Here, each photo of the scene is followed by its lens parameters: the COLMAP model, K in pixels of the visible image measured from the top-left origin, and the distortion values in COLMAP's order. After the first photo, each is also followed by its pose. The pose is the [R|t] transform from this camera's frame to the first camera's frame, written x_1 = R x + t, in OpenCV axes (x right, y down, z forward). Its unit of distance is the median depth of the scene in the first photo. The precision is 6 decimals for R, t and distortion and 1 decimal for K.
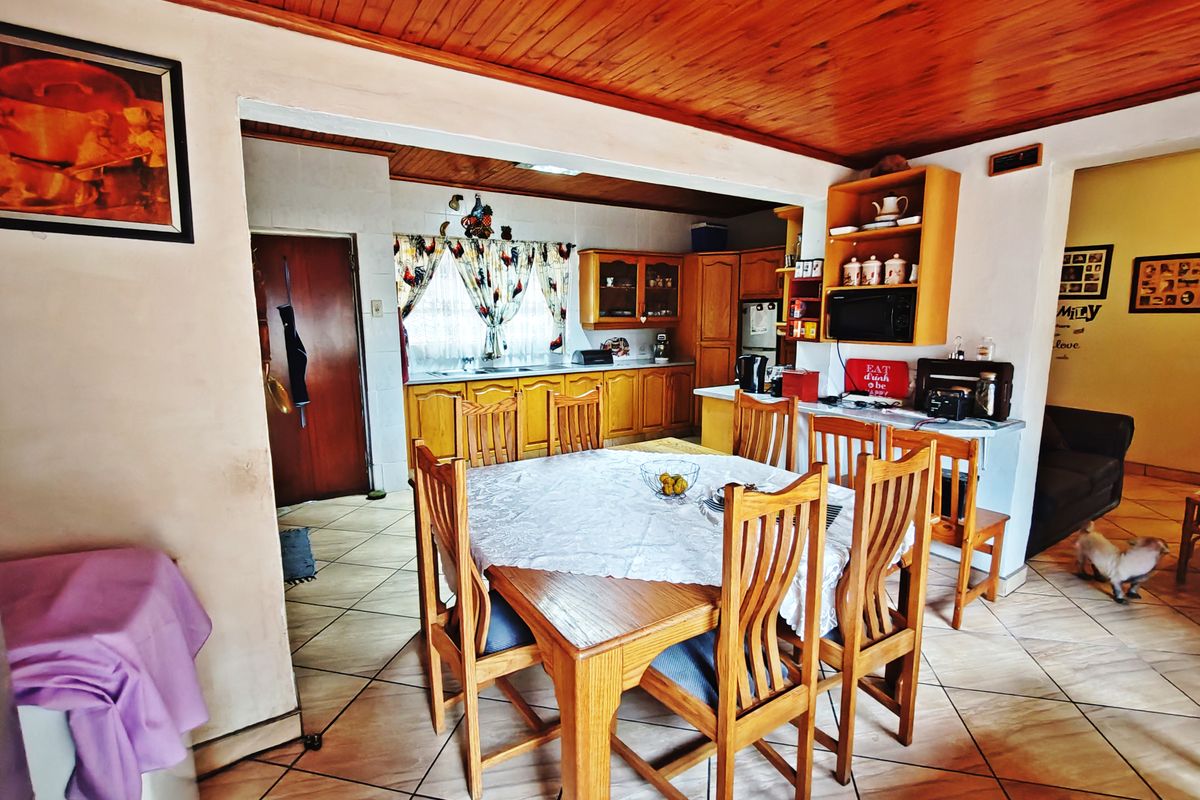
lens RADIAL K [[551.1, 0, 595.3], [0, 551.1, 399.1], [0, 0, 1]] dist [0.000772, 0.000396]
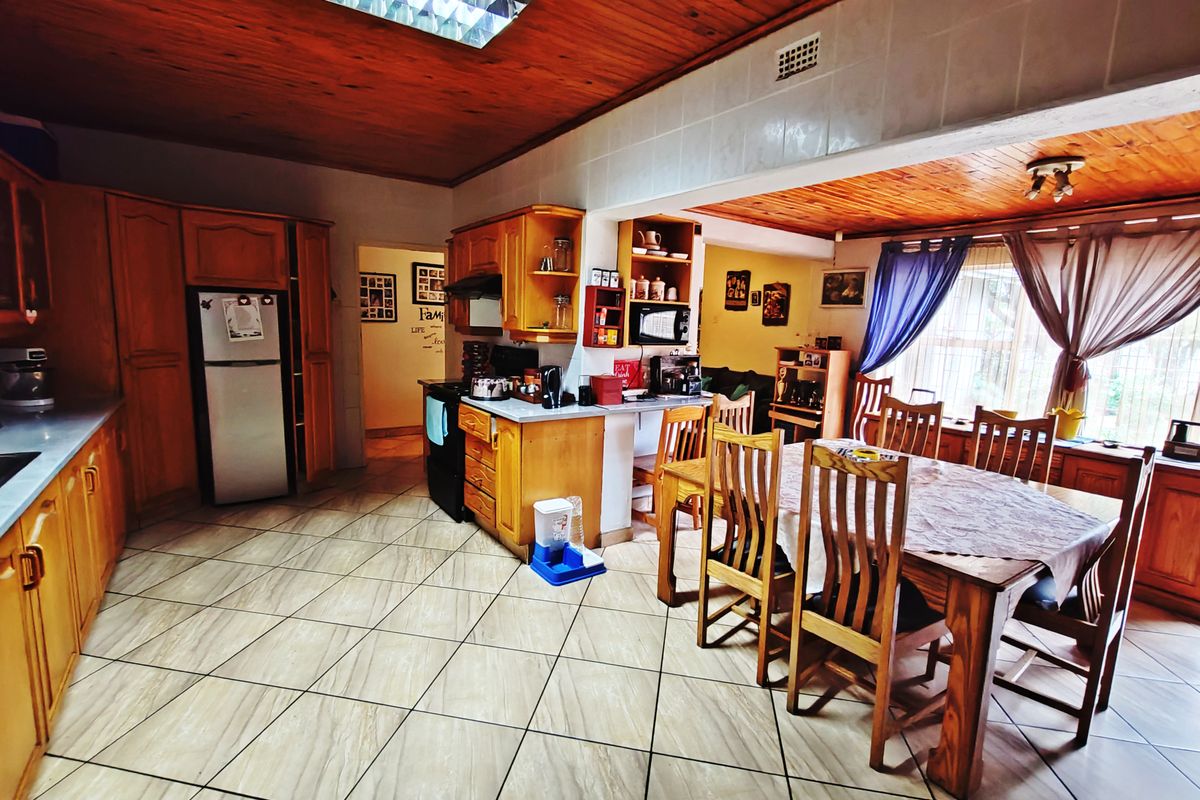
lens RADIAL K [[551.1, 0, 600.8], [0, 551.1, 402.6], [0, 0, 1]] dist [0.000772, 0.000396]
pose [[-0.040960, -0.141839, 0.989042, -0.675493], [0.122994, 0.981629, 0.145870, -0.156076], [-0.991562, 0.127621, -0.022762, 1.046381]]
